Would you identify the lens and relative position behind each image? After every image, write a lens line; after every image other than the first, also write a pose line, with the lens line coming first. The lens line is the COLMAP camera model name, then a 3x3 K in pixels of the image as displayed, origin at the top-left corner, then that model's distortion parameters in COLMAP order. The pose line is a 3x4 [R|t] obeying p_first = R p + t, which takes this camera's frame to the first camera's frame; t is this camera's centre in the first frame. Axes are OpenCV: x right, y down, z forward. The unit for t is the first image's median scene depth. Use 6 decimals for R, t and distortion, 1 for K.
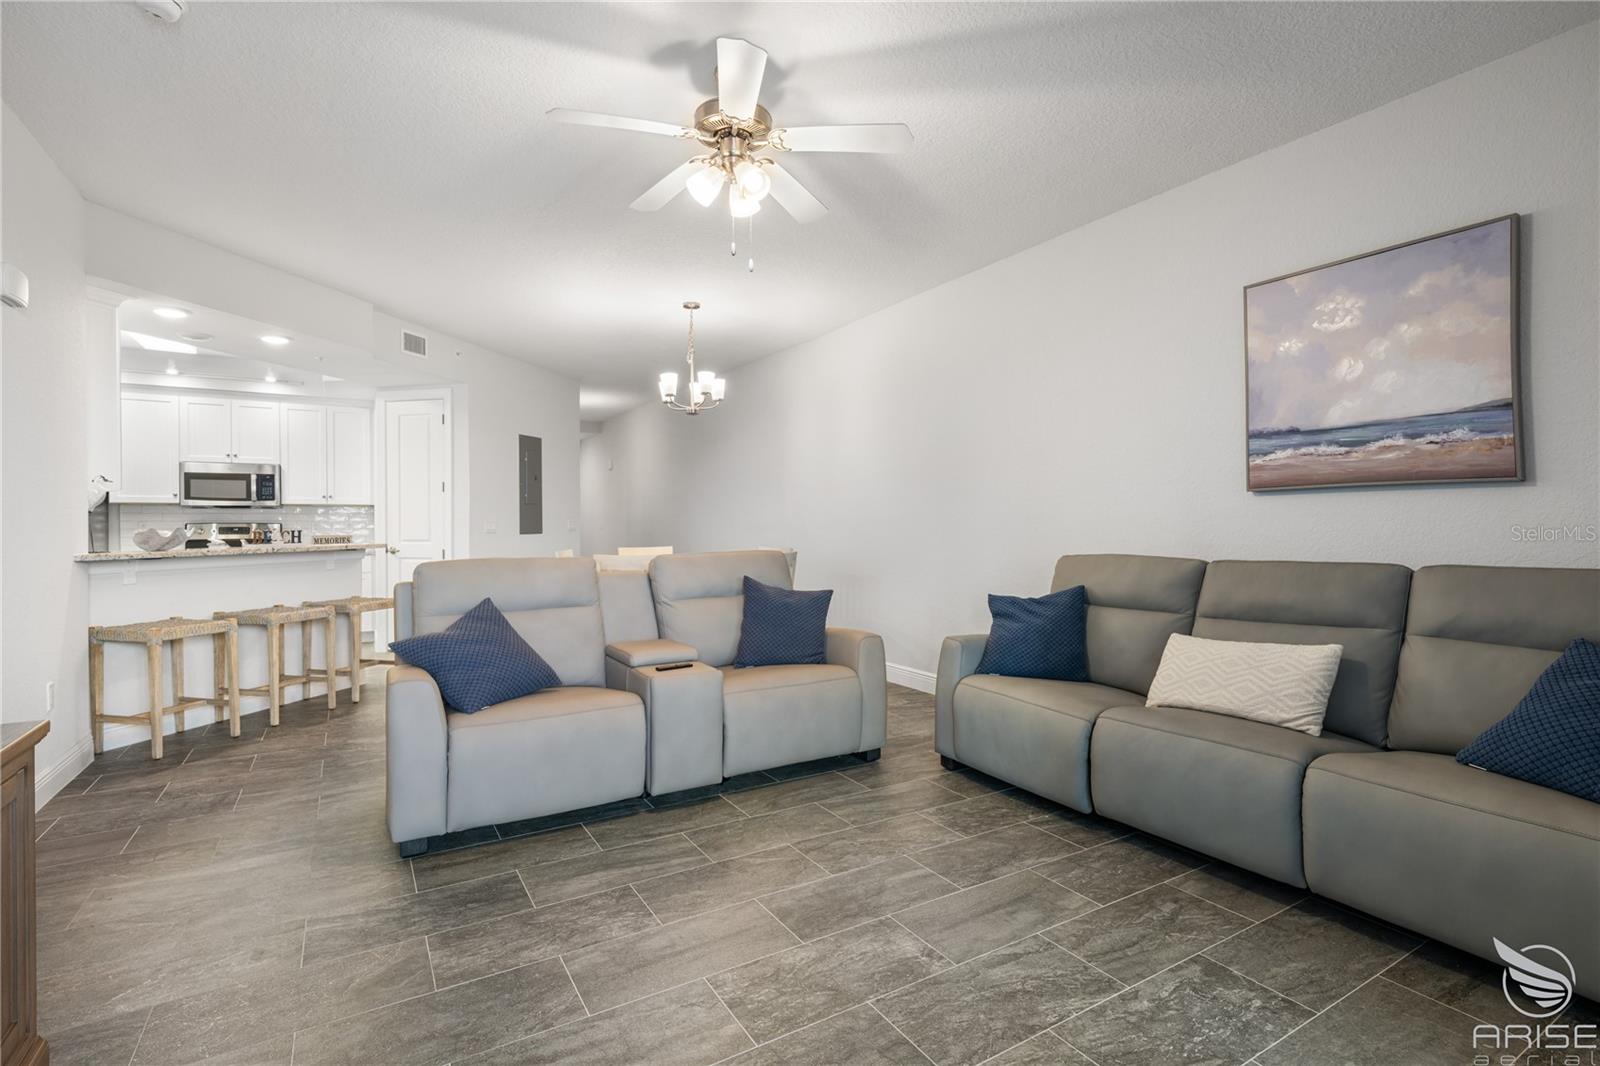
lens RADIAL K [[753.1, 0, 800.0], [0, 753.1, 533.0], [0, 0, 1]] dist [-0.001601, -0.000454]
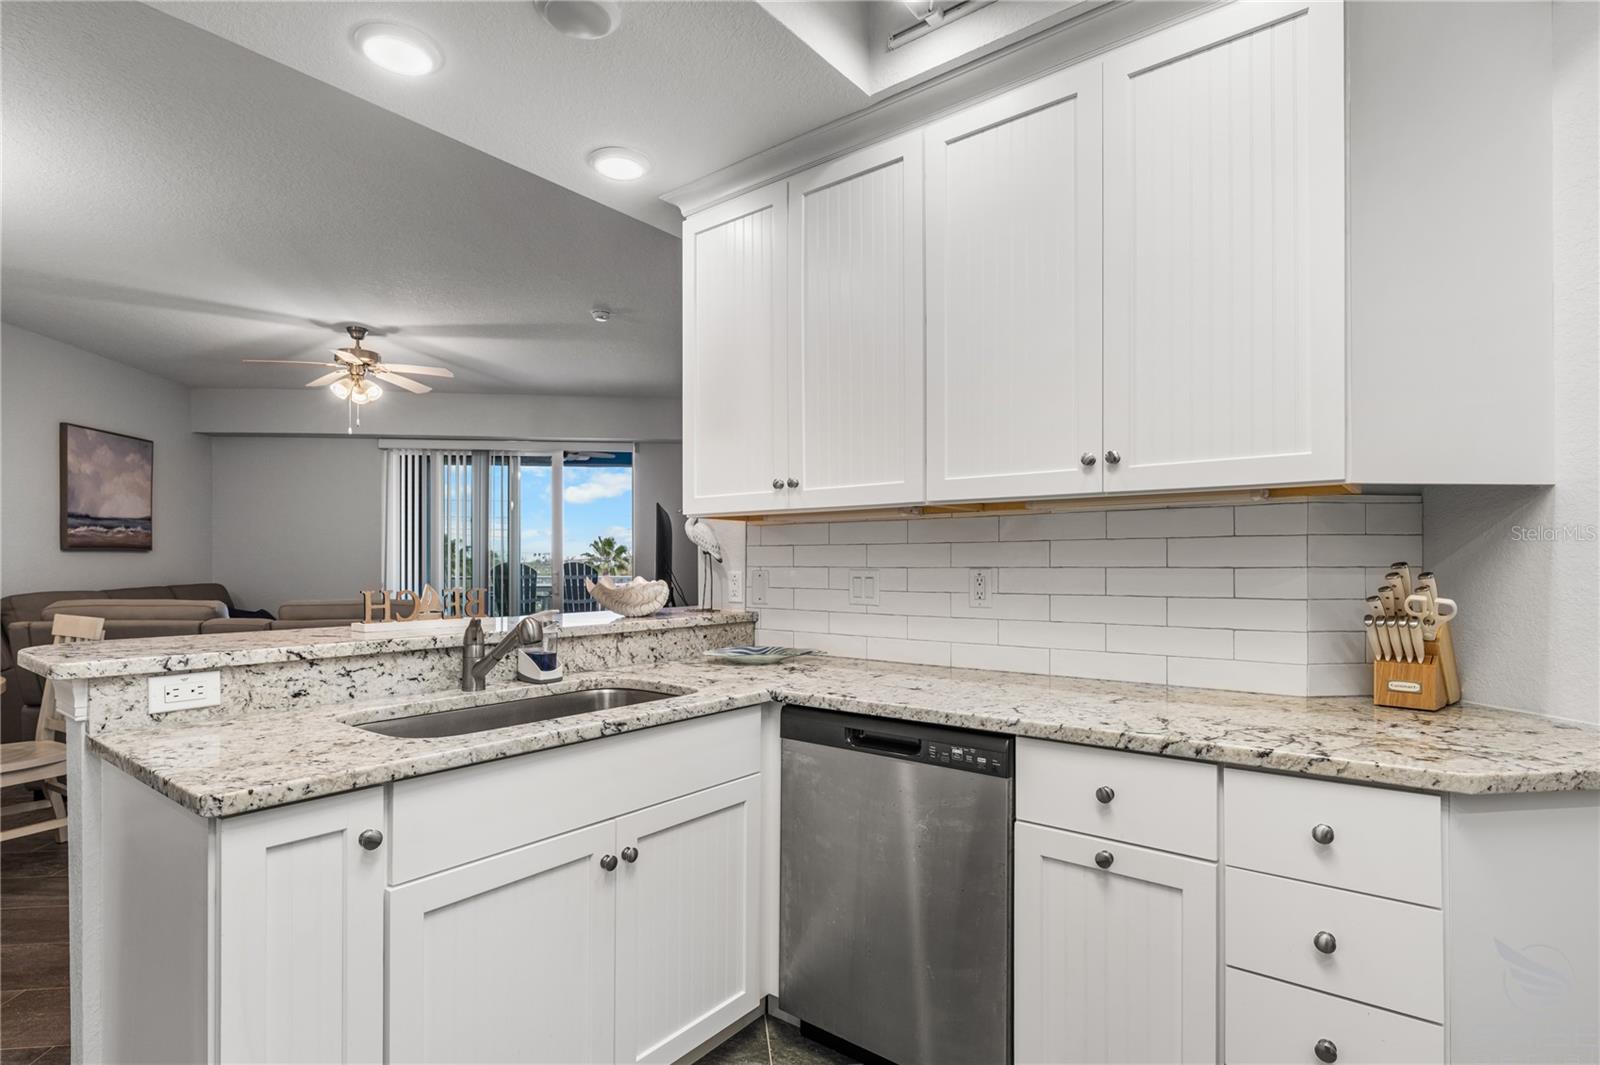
lens RADIAL K [[787.5, 0, 795.6], [0, 787.5, 563.3], [0, 0, 1]] dist [-0.002241, -0.000643]
pose [[-0.910641, 0.003403, 0.413184, -1.660012], [0.009501, 0.999874, 0.012706, -0.033601], [-0.413089, 0.015496, -0.910559, 2.038048]]
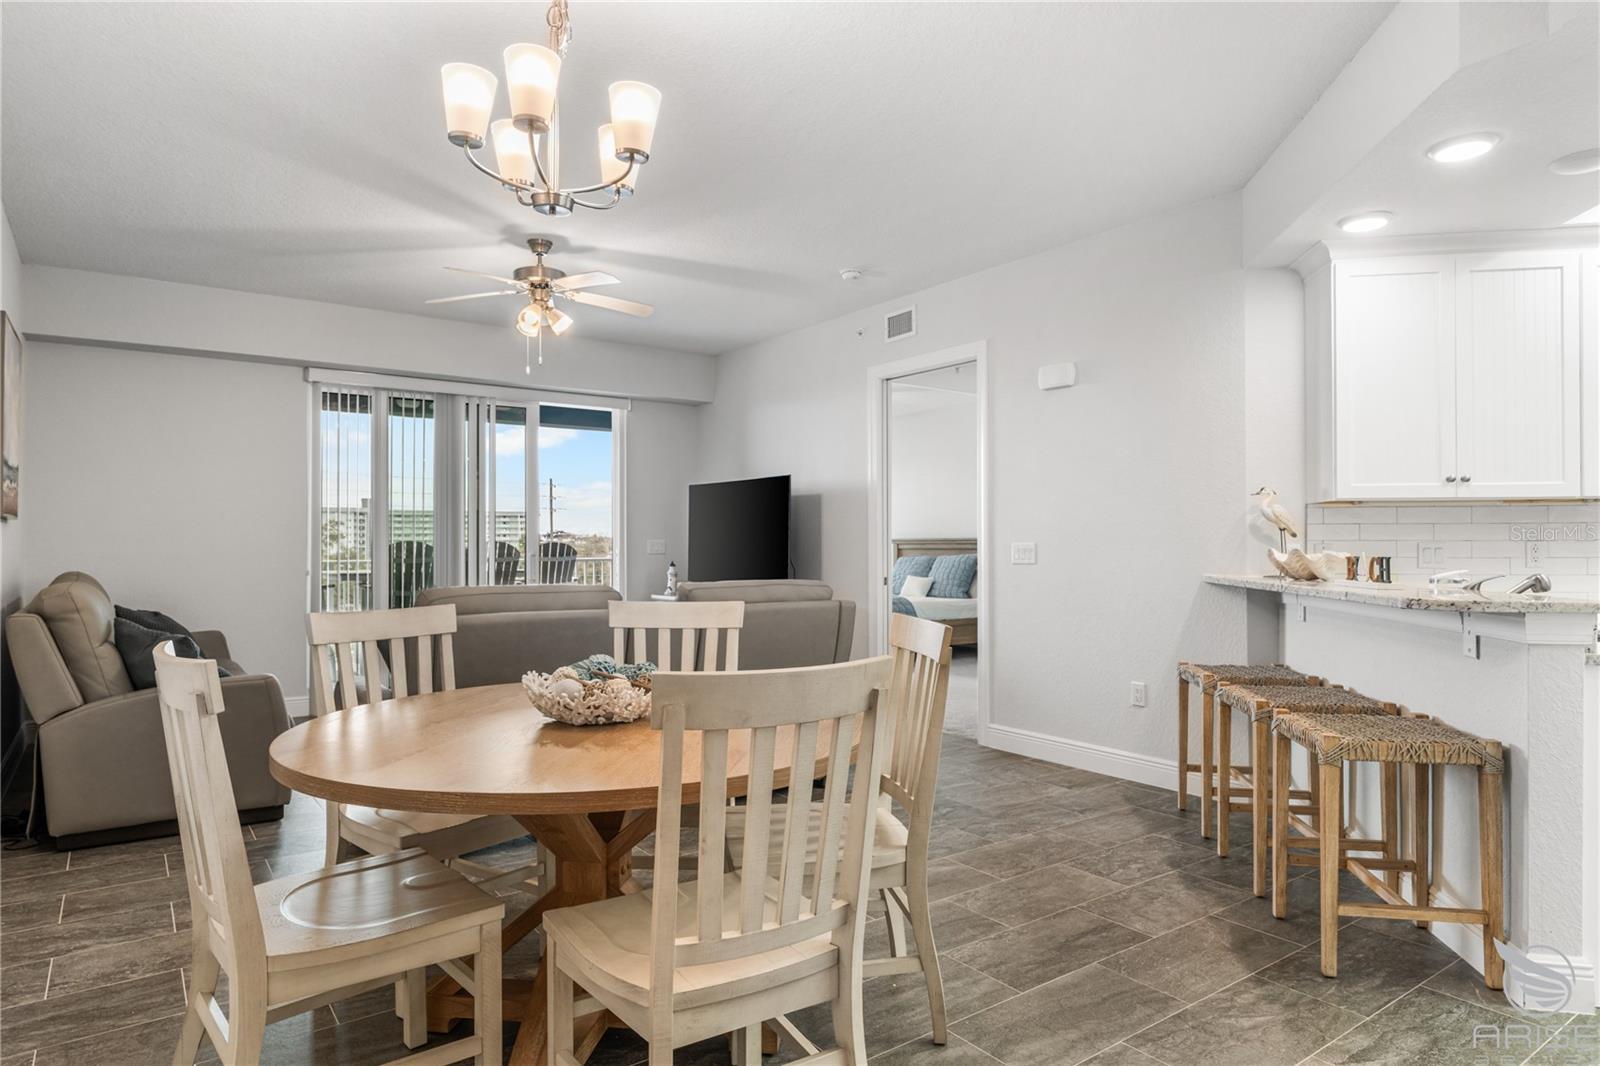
lens RADIAL K [[942.8, 0, 796.2], [0, 942.8, 540.6], [0, 0, 1]] dist [0.002807, -0.000325]
pose [[-0.996820, 0.002607, -0.079646, -0.385856], [0.002032, 0.999971, 0.007301, -0.030388], [0.079663, 0.007116, -0.996796, 2.515151]]
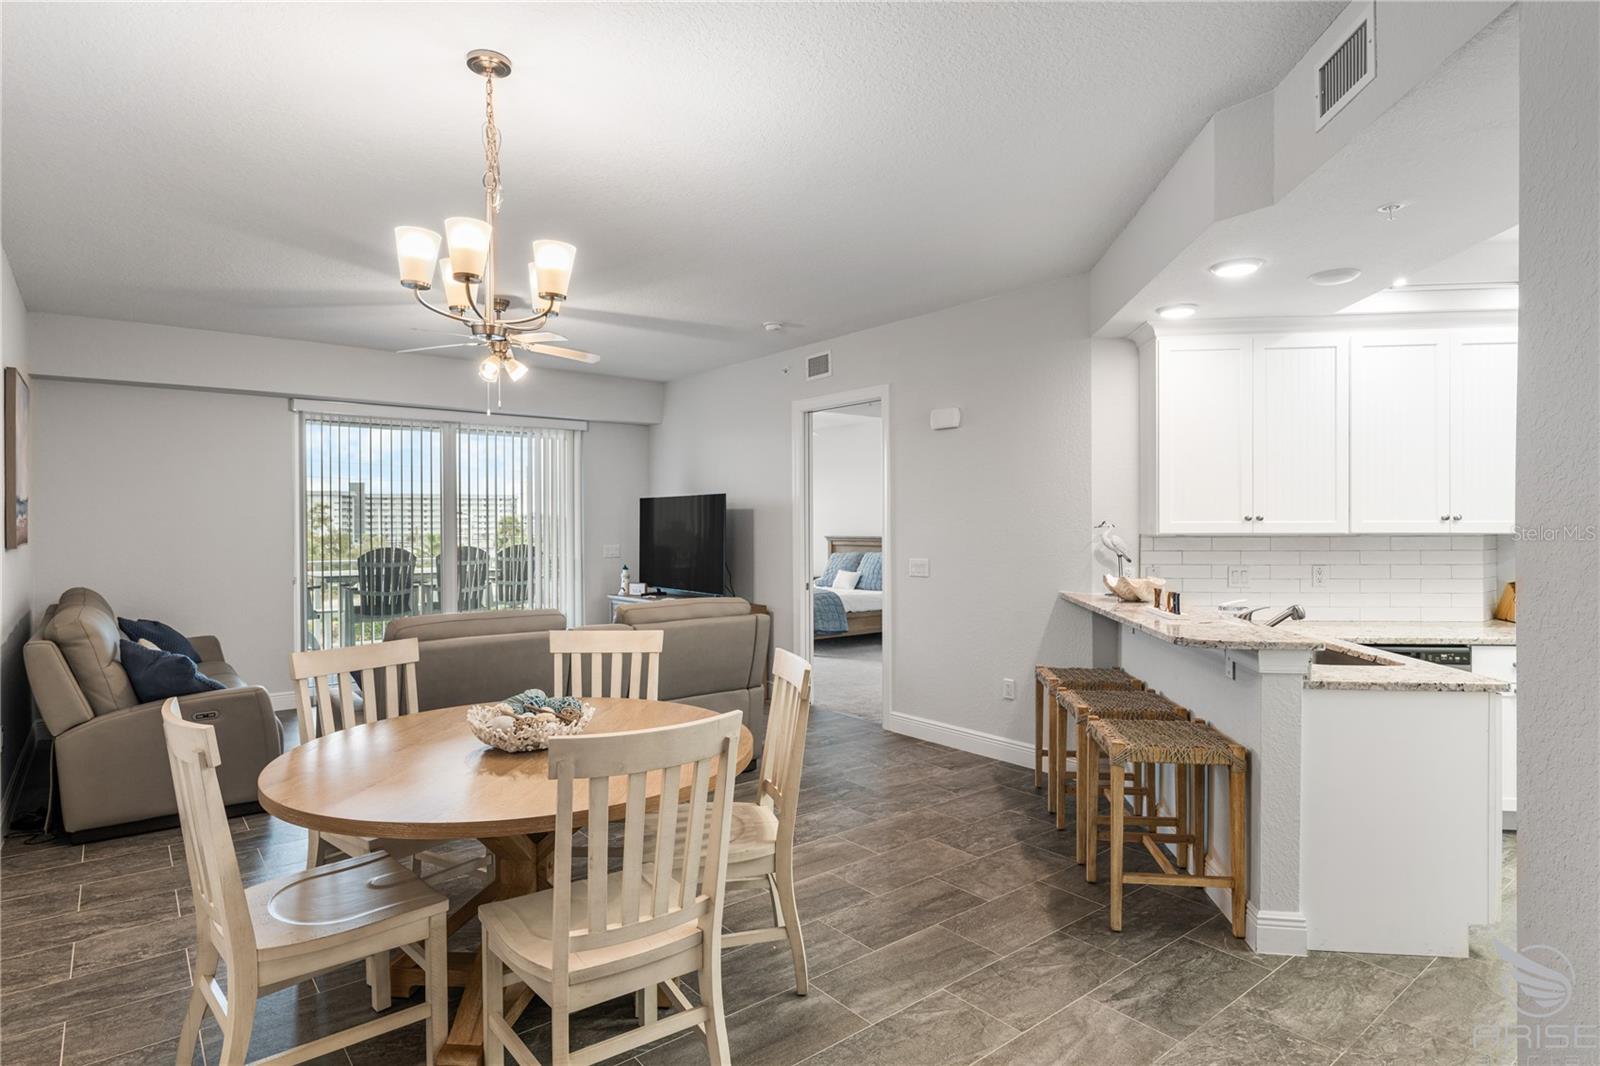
lens RADIAL K [[860.9, 0, 800.0], [0, 860.9, 533.0], [0, 0, 1]] dist [0.002063, -0.000164]
pose [[-0.991569, 0.006645, -0.129406, -0.443746], [0.003829, 0.999751, 0.021995, -0.109145], [0.129520, 0.021314, -0.991348, 2.631032]]
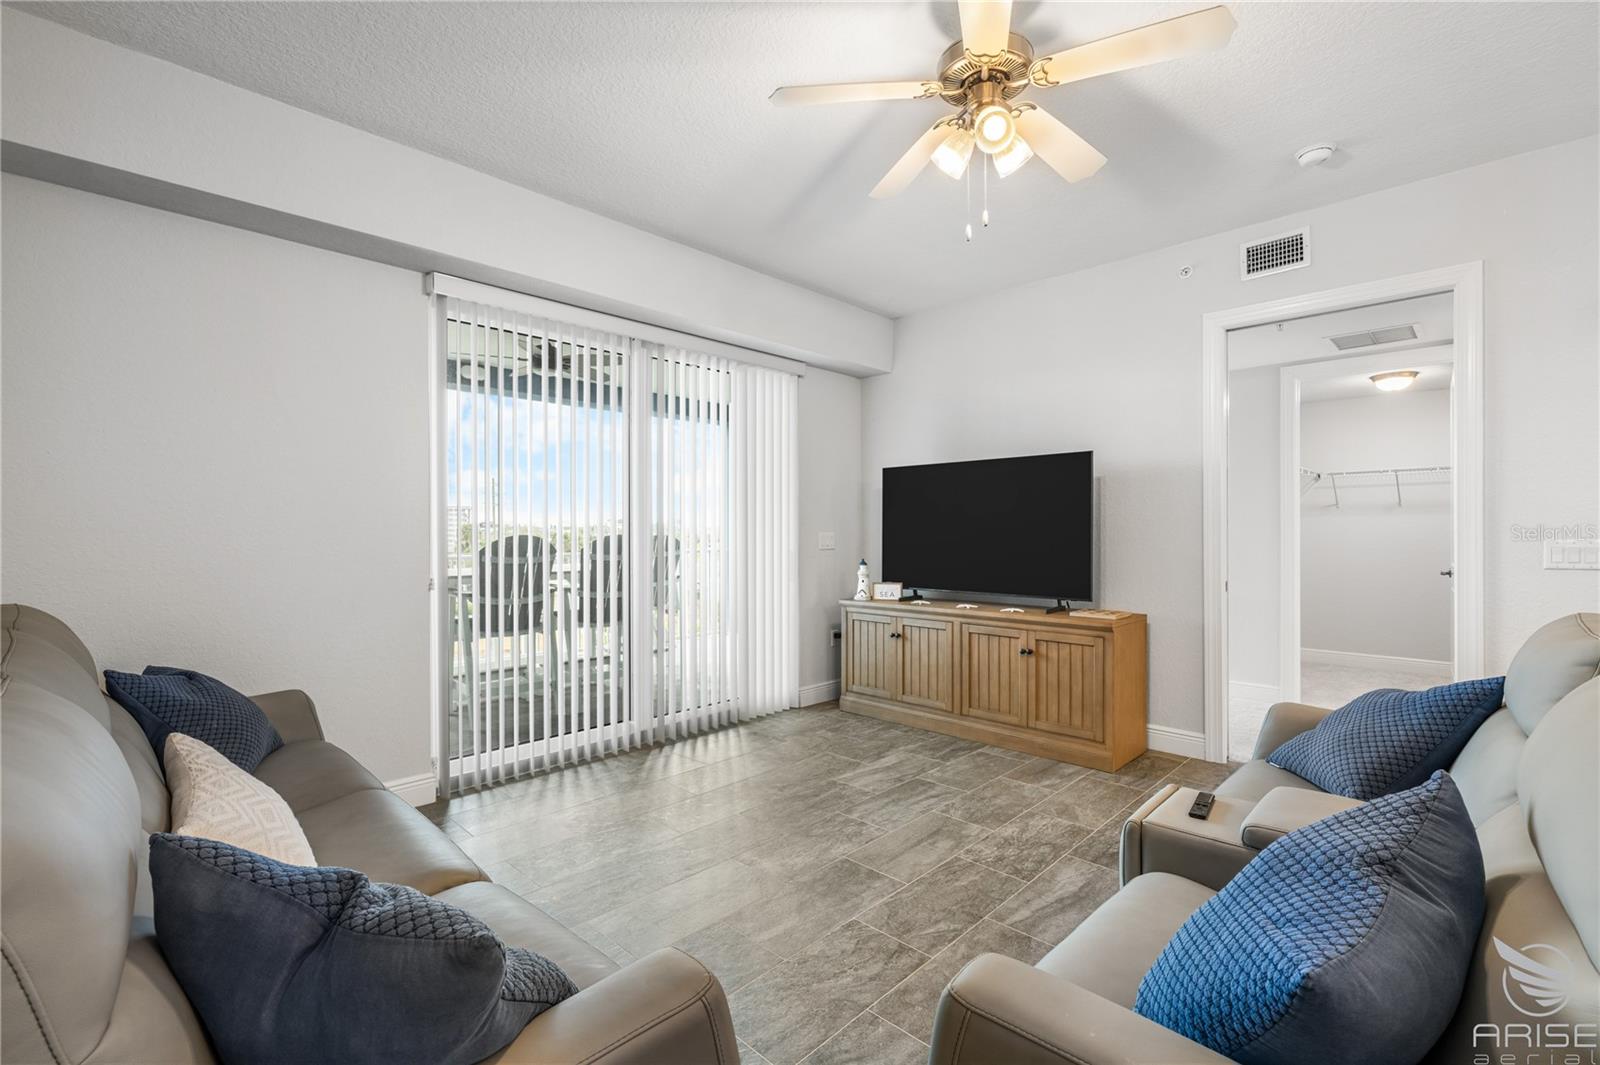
lens RADIAL K [[707.8, 0, 801.2], [0, 707.8, 535.3], [0, 0, 1]] dist [-0.000834, -0.000142]
pose [[-0.967095, 0.005734, -0.254351, 0.267374], [0.002098, 0.999892, 0.014563, -0.033510], [0.254407, 0.013550, -0.967002, 1.478961]]
